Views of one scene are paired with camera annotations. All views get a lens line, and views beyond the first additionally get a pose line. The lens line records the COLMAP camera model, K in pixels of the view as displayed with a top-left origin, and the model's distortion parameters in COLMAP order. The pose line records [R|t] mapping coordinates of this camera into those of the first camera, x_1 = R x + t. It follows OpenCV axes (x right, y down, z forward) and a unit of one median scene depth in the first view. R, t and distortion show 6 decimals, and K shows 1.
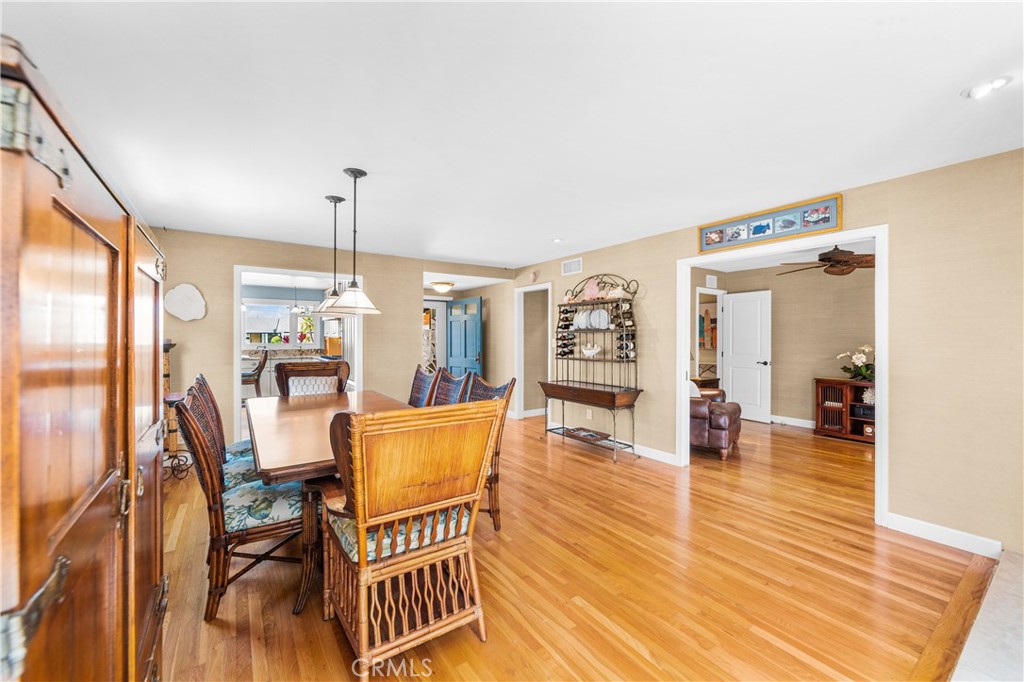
lens RADIAL K [[410.0, 0, 514.2], [0, 410.0, 335.5], [0, 0, 1]] dist [-0.003099, -0.000101]
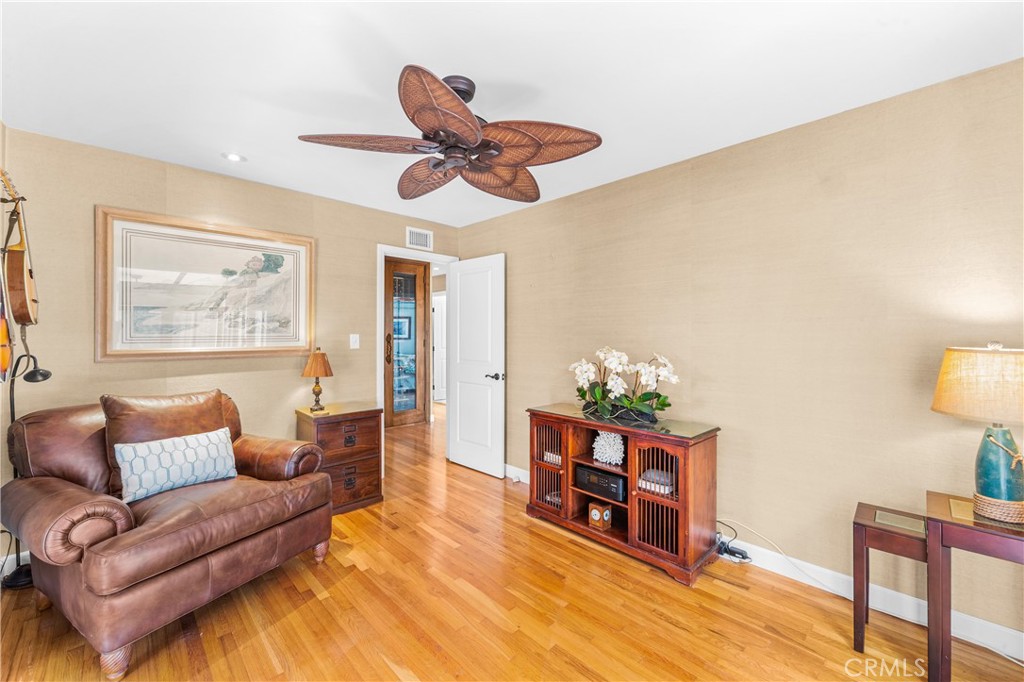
lens RADIAL K [[410.0, 0, 514.2], [0, 410.0, 335.5], [0, 0, 1]] dist [-0.003099, -0.000101]
pose [[0.986094, -0.002395, 0.166173, 0.629262], [0.001207, 0.999973, 0.007247, 0.004177], [-0.166186, -0.006946, 0.986070, 0.476468]]
